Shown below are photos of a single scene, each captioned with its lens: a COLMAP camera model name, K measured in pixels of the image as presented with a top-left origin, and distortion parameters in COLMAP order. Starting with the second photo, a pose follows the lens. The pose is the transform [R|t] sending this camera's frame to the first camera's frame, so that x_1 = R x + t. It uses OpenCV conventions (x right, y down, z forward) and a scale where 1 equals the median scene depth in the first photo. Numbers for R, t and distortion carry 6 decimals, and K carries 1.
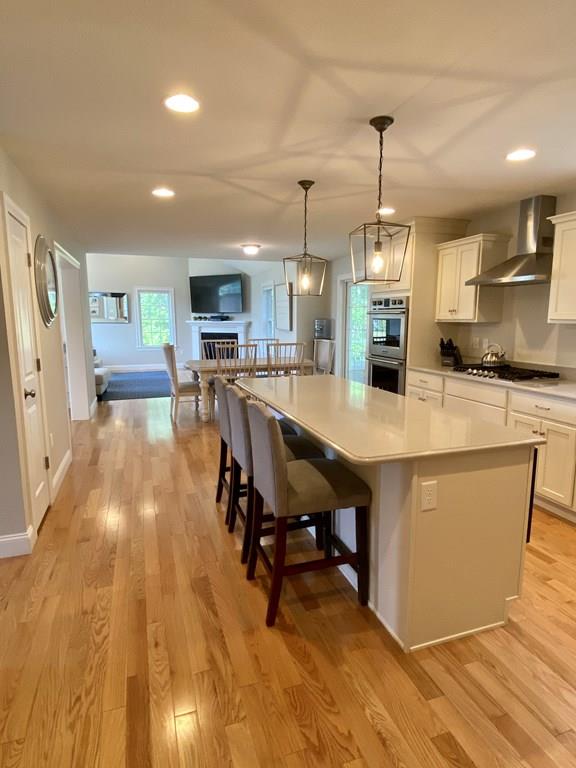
lens RADIAL K [[439.5, 0, 288.0], [0, 439.5, 384.0], [0, 0, 1]] dist [-0.000692, 0.000096]
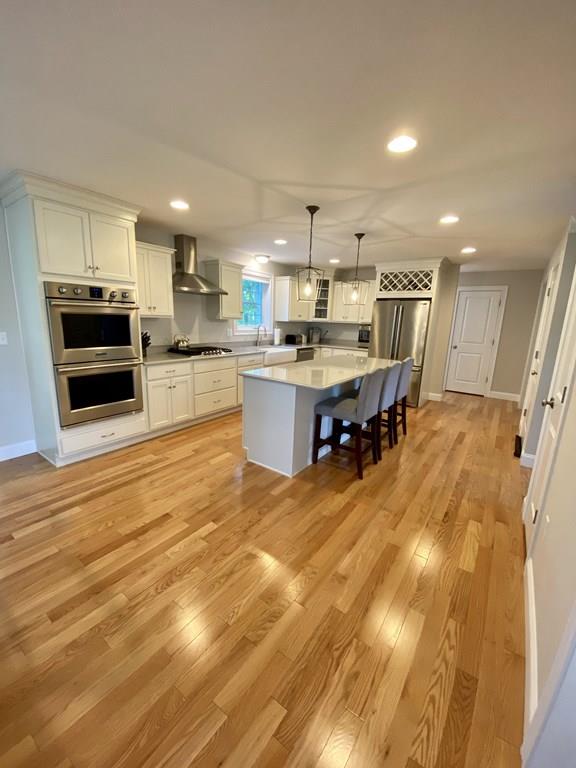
lens RADIAL K [[309.0, 0, 288.0], [0, 309.0, 384.0], [0, 0, 1]] dist [-0.001576, -0.000044]
pose [[-0.582232, -0.195334, 0.789208, -0.793030], [0.084889, 0.950798, 0.297955, -0.294812], [-0.808579, 0.240474, -0.537004, 1.877339]]
